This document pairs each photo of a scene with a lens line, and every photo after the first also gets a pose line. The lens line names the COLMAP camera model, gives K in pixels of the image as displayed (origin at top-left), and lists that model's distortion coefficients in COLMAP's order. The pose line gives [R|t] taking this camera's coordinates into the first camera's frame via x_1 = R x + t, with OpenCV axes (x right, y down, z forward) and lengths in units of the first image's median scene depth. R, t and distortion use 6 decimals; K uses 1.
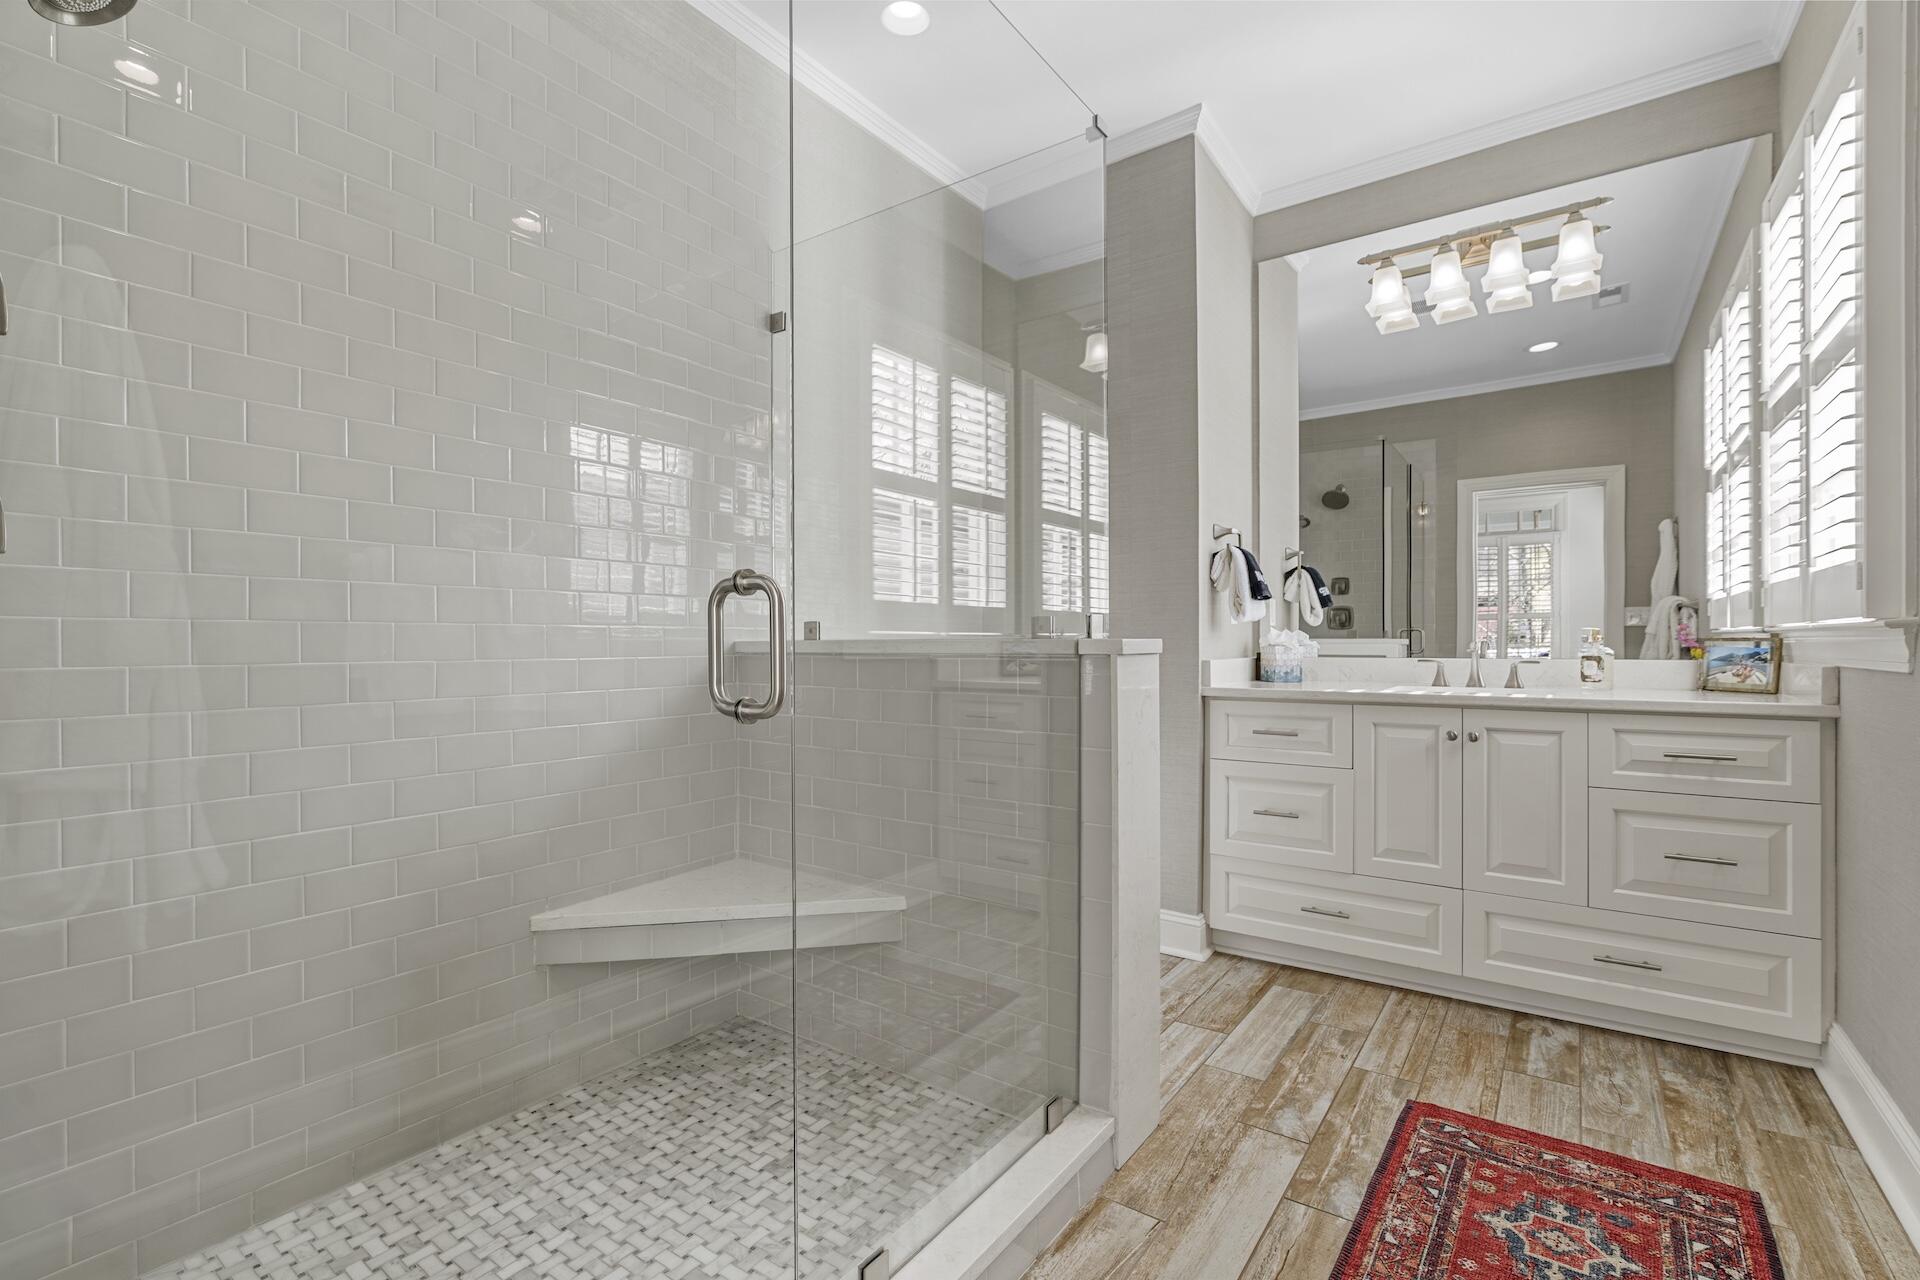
lens RADIAL K [[869.4, 0, 953.4], [0, 869.4, 648.3], [0, 0, 1]] dist [-0.002174, 0.000508]
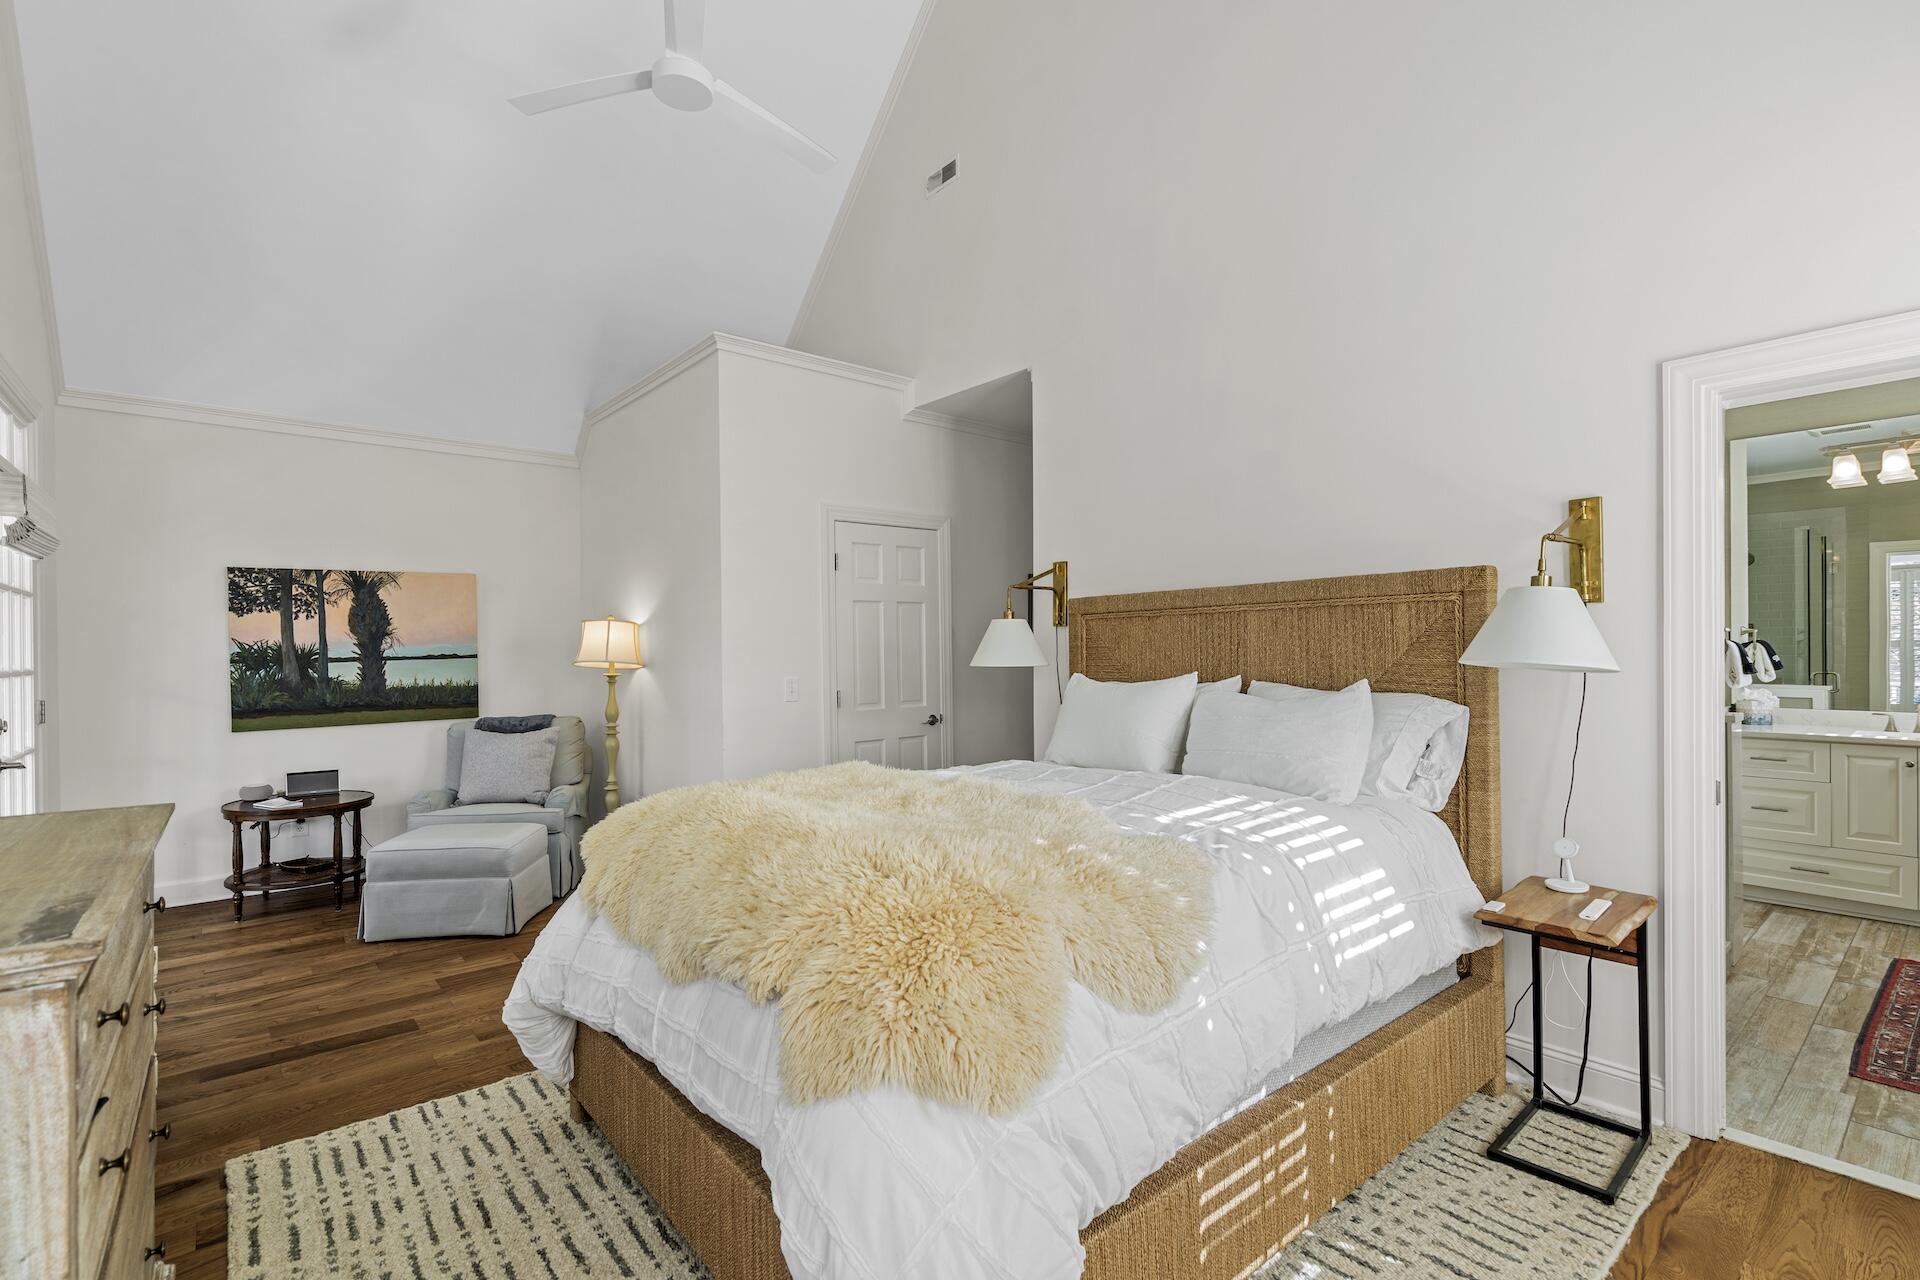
lens RADIAL K [[869.4, 0, 953.4], [0, 869.4, 648.3], [0, 0, 1]] dist [-0.002174, 0.000508]
pose [[0.968225, -0.002753, -0.250067, -0.763522], [0.001472, 0.999985, -0.005309, -0.112840], [0.250078, 0.004772, 0.968214, -1.040639]]
